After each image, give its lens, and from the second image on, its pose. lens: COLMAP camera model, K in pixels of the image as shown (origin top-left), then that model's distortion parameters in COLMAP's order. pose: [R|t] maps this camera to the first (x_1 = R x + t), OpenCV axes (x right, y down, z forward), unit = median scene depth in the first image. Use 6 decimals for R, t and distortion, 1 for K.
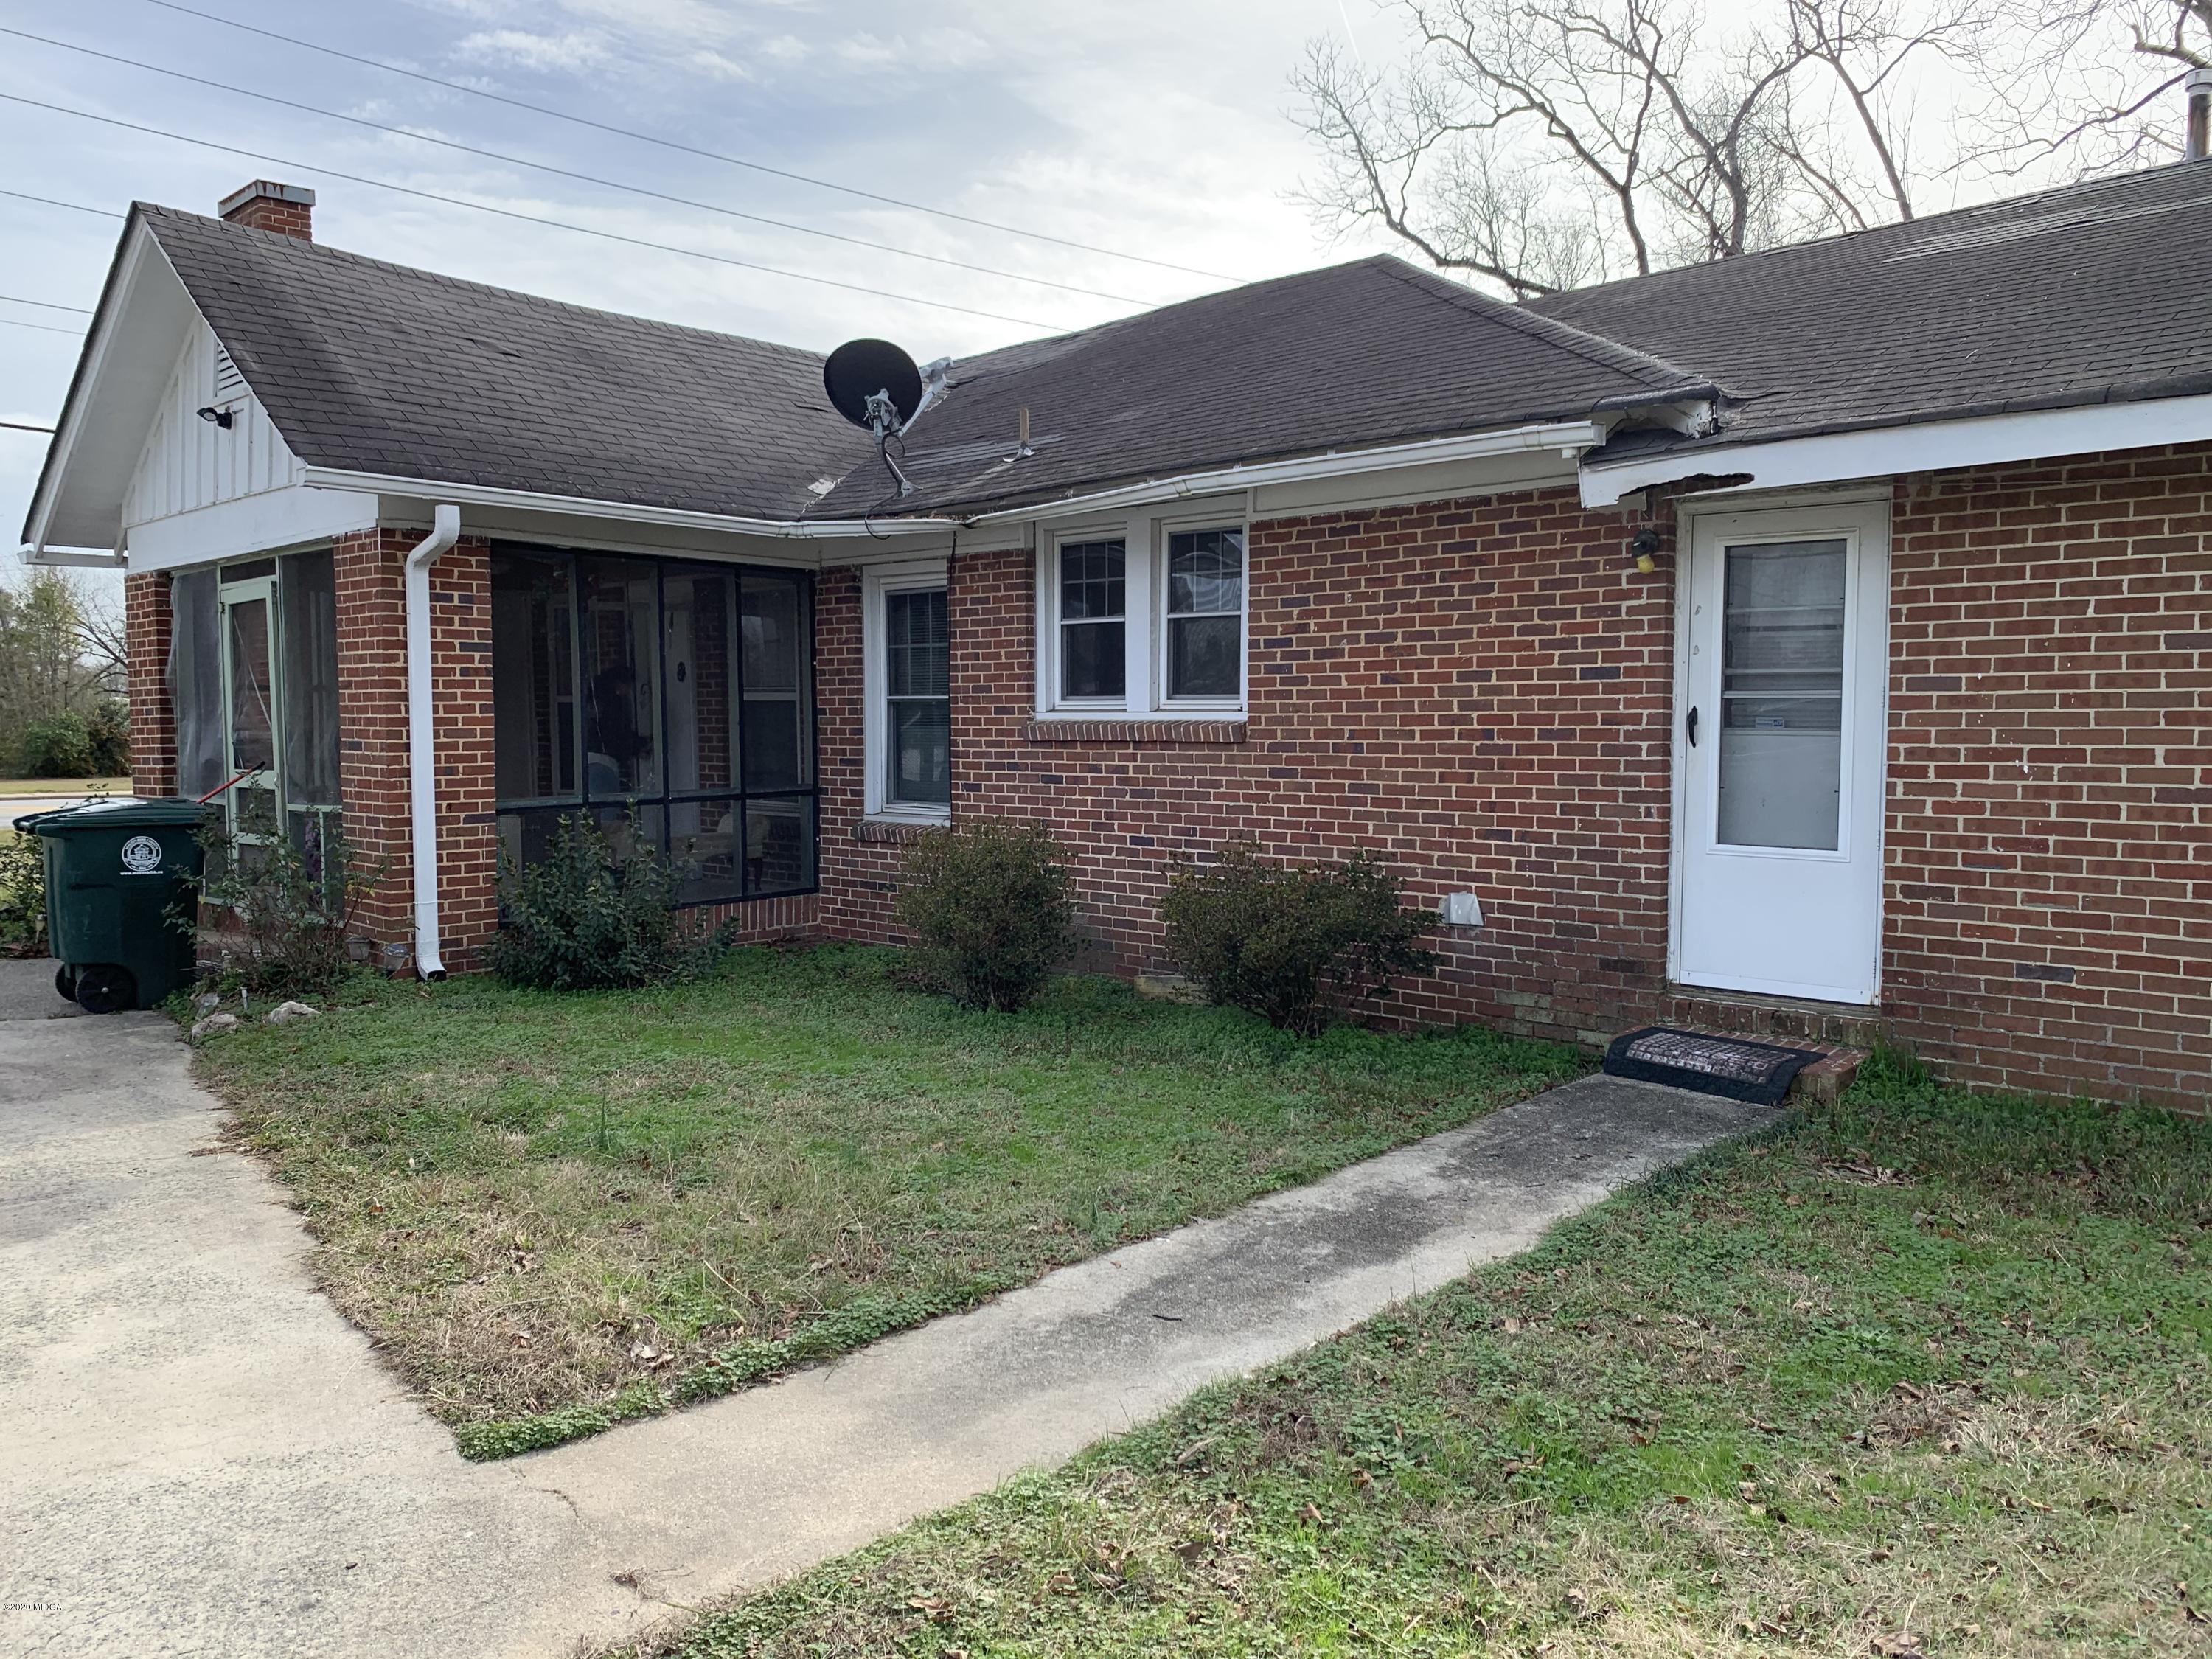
lens RADIAL K [[1655.9, 0, 1104.4], [0, 1655.9, 820.5], [0, 0, 1]] dist [0.038336, -0.017735]
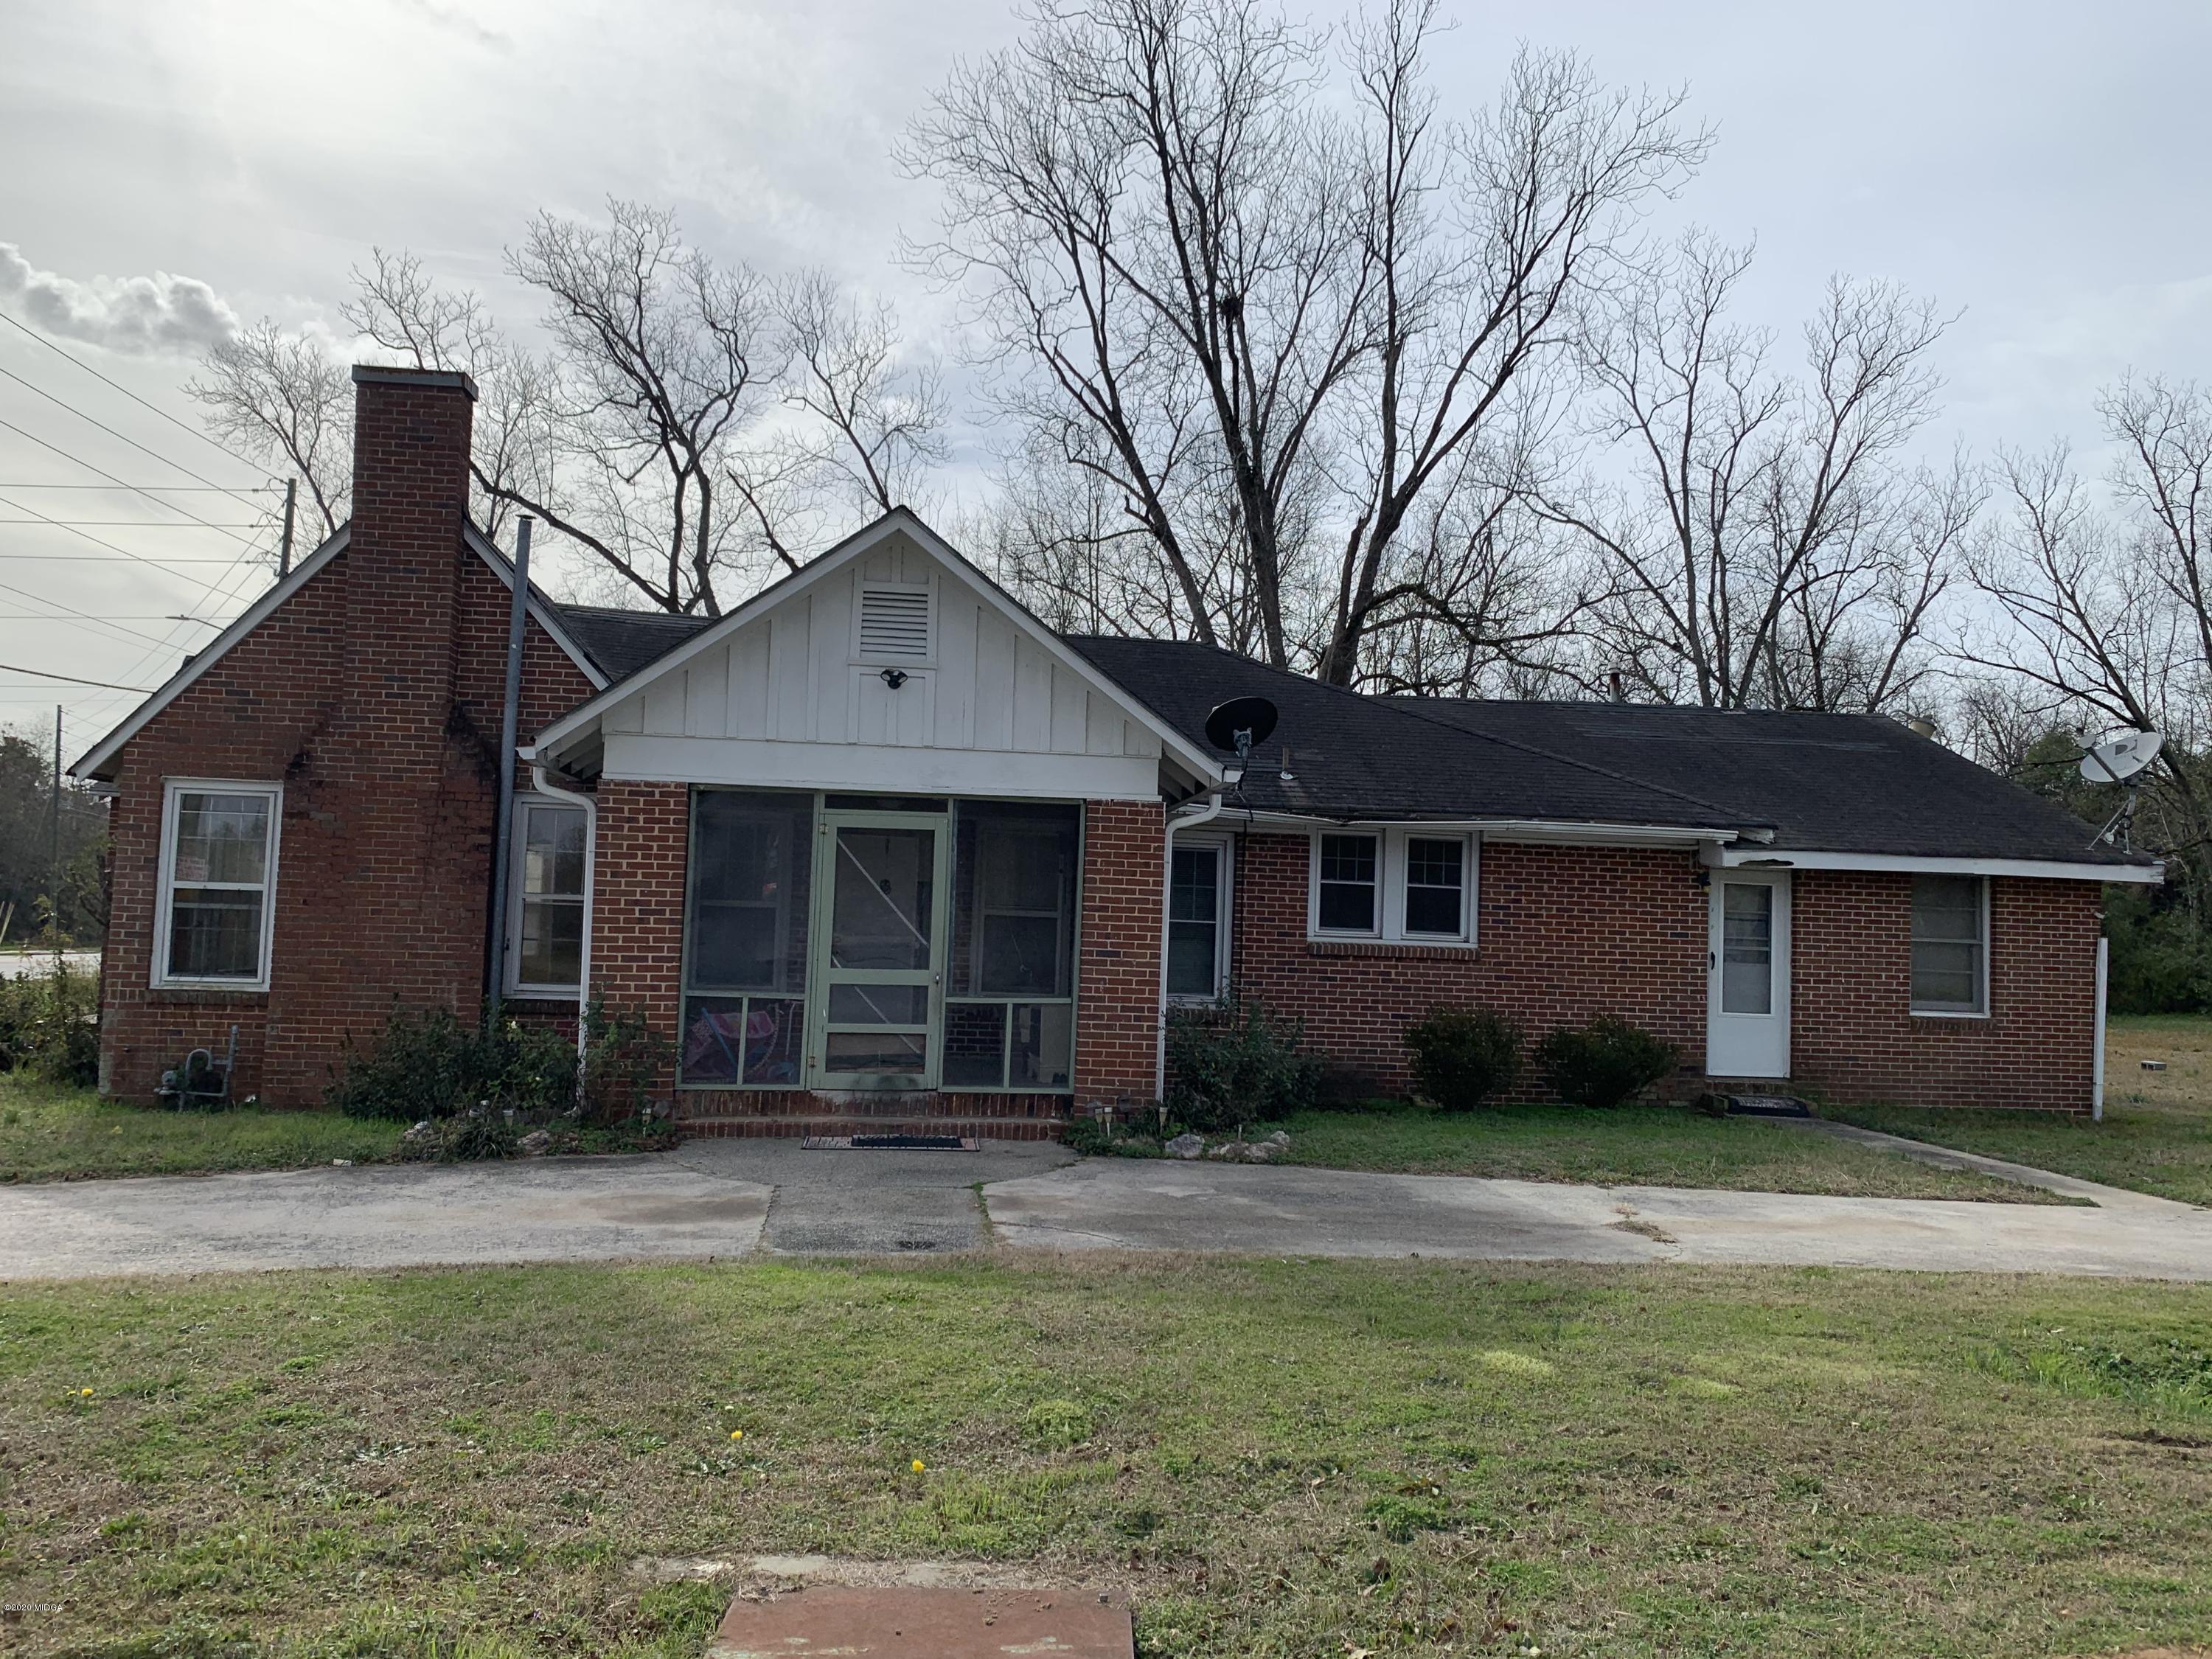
lens RADIAL K [[1655.9, 0, 1112.3], [0, 1655.9, 817.5], [0, 0, 1]] dist [0.038336, -0.017735]
pose [[0.638786, 0.079468, 0.765269, -1.520442], [0.009071, 0.993804, -0.110772, -0.004438], [-0.769331, 0.077702, 0.634108, 0.132202]]
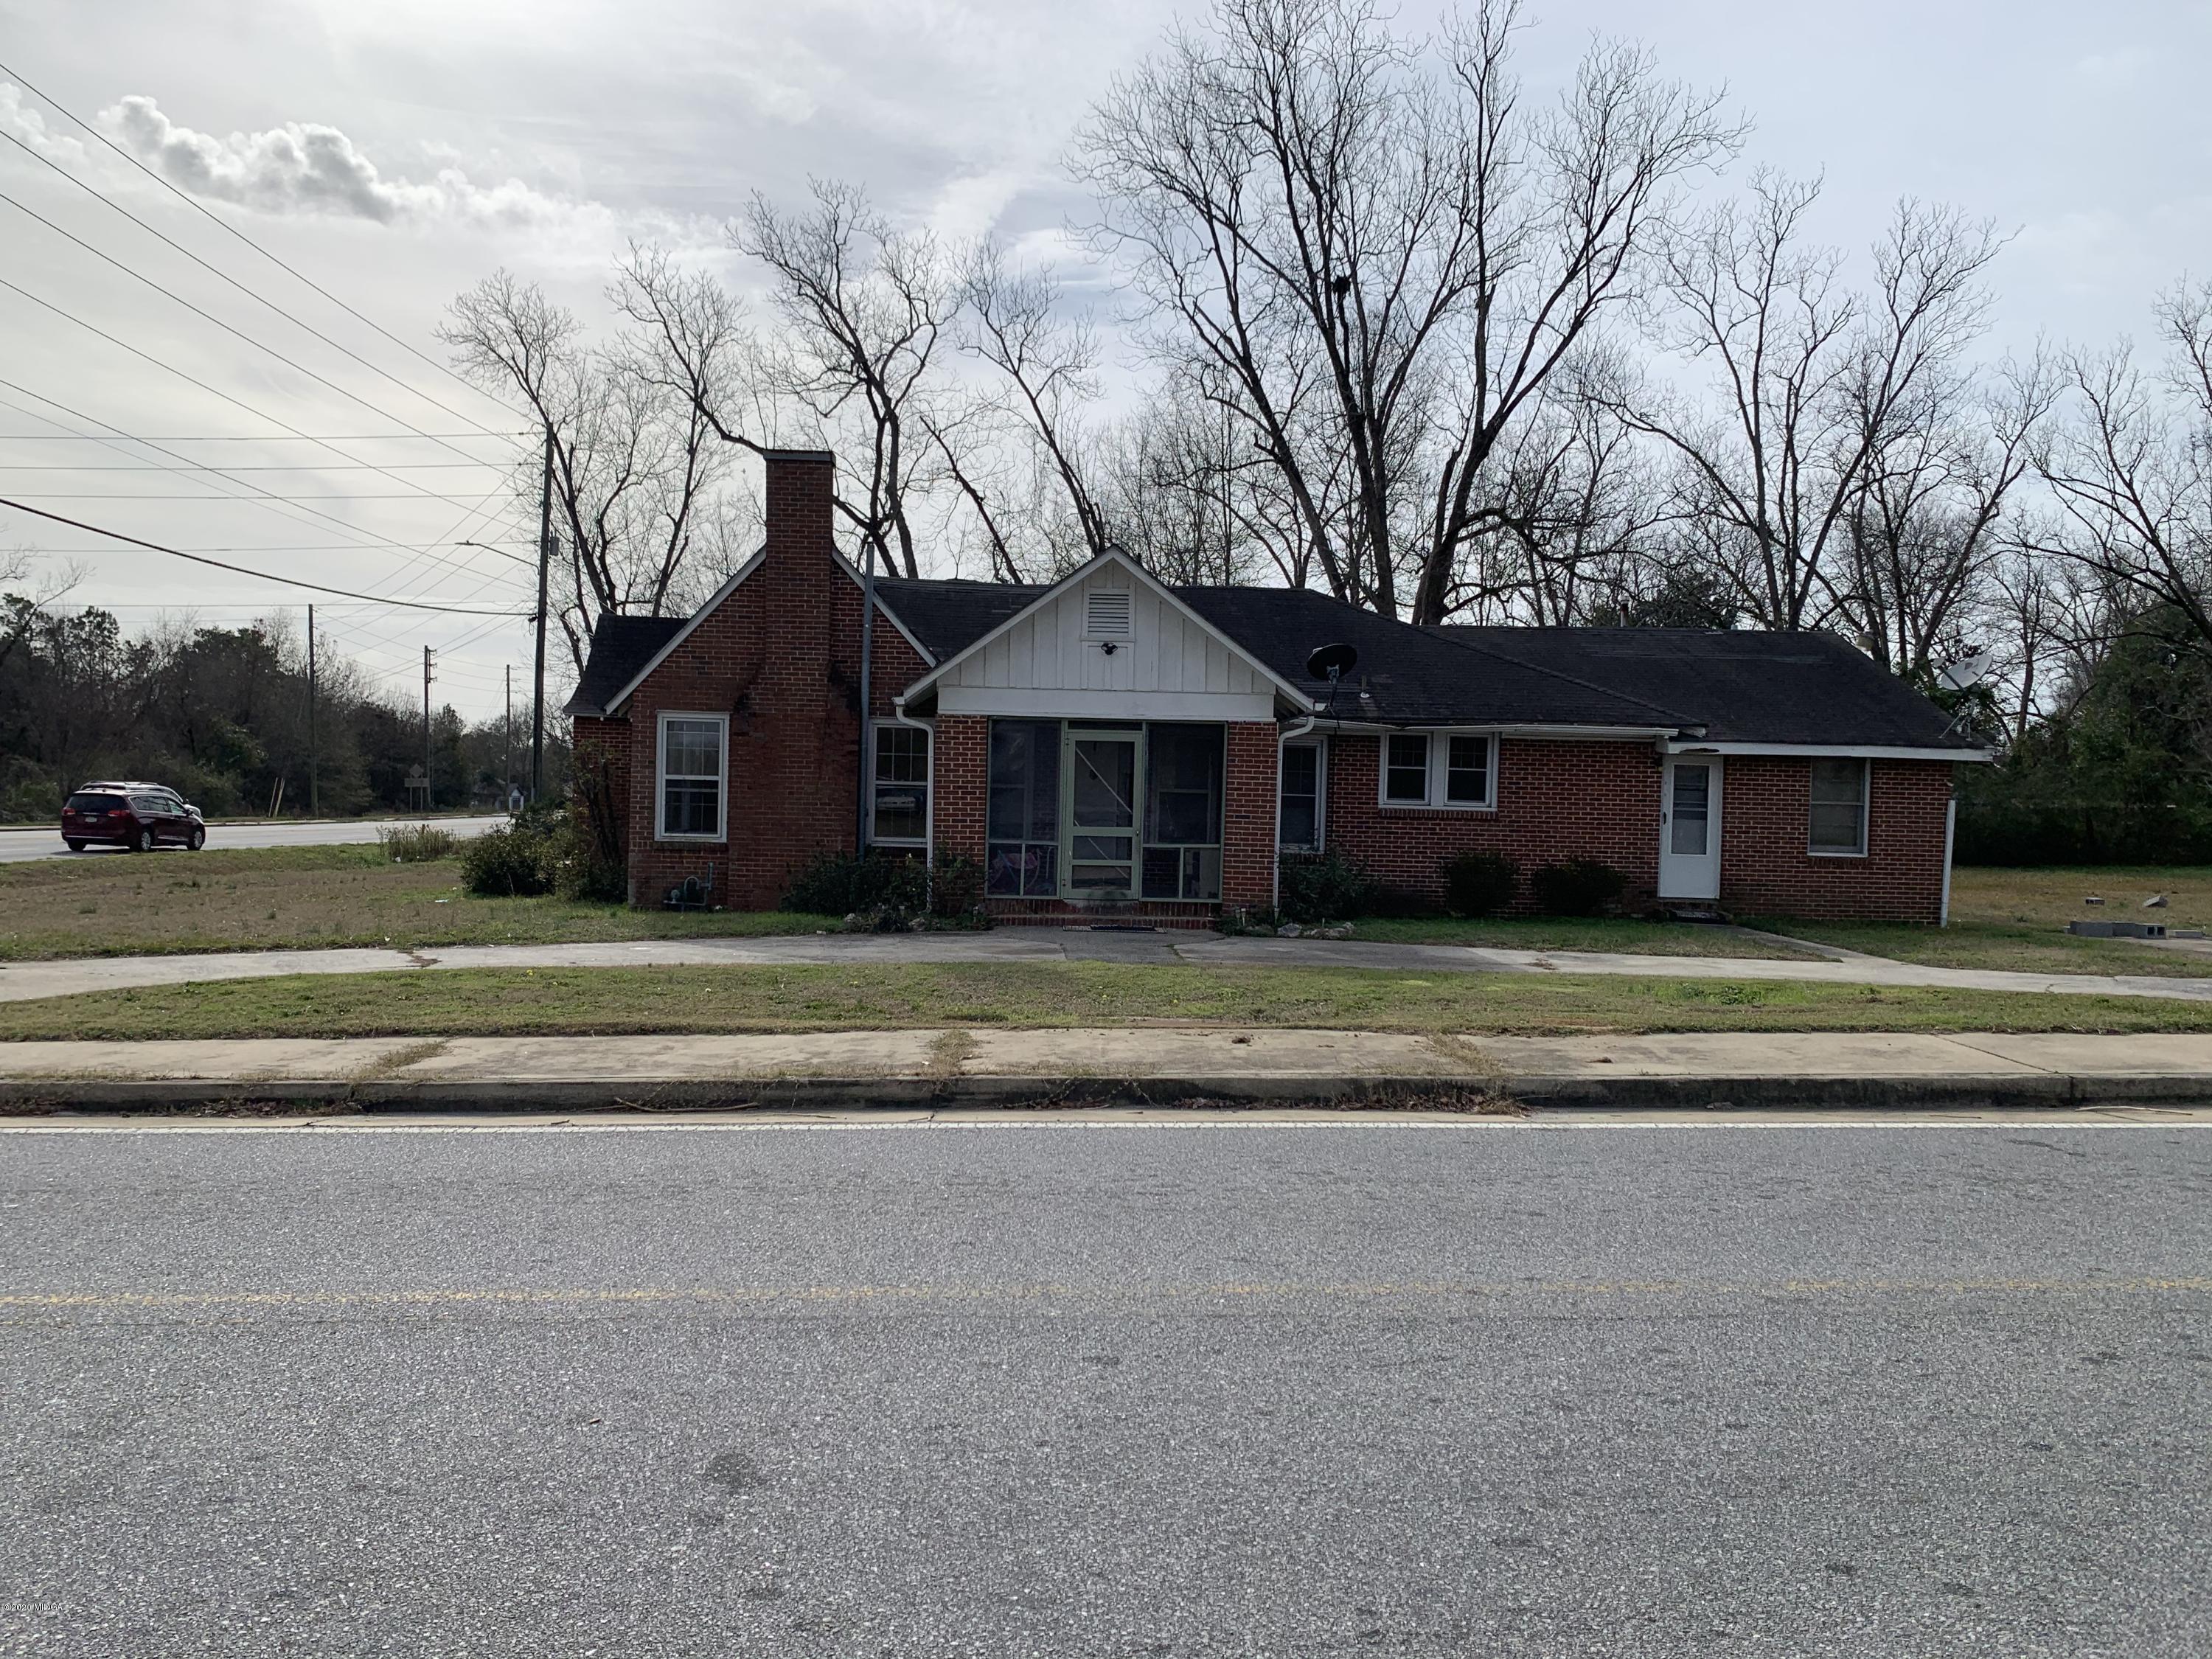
lens RADIAL K [[1655.9, 0, 1088.5], [0, 1655.9, 815.3], [0, 0, 1]] dist [0.038336, -0.017735]
pose [[0.708688, 0.013666, 0.705390, -2.176726], [0.012774, 0.999400, -0.032196, 0.023046], [-0.705406, 0.031828, 0.708088, -0.412976]]
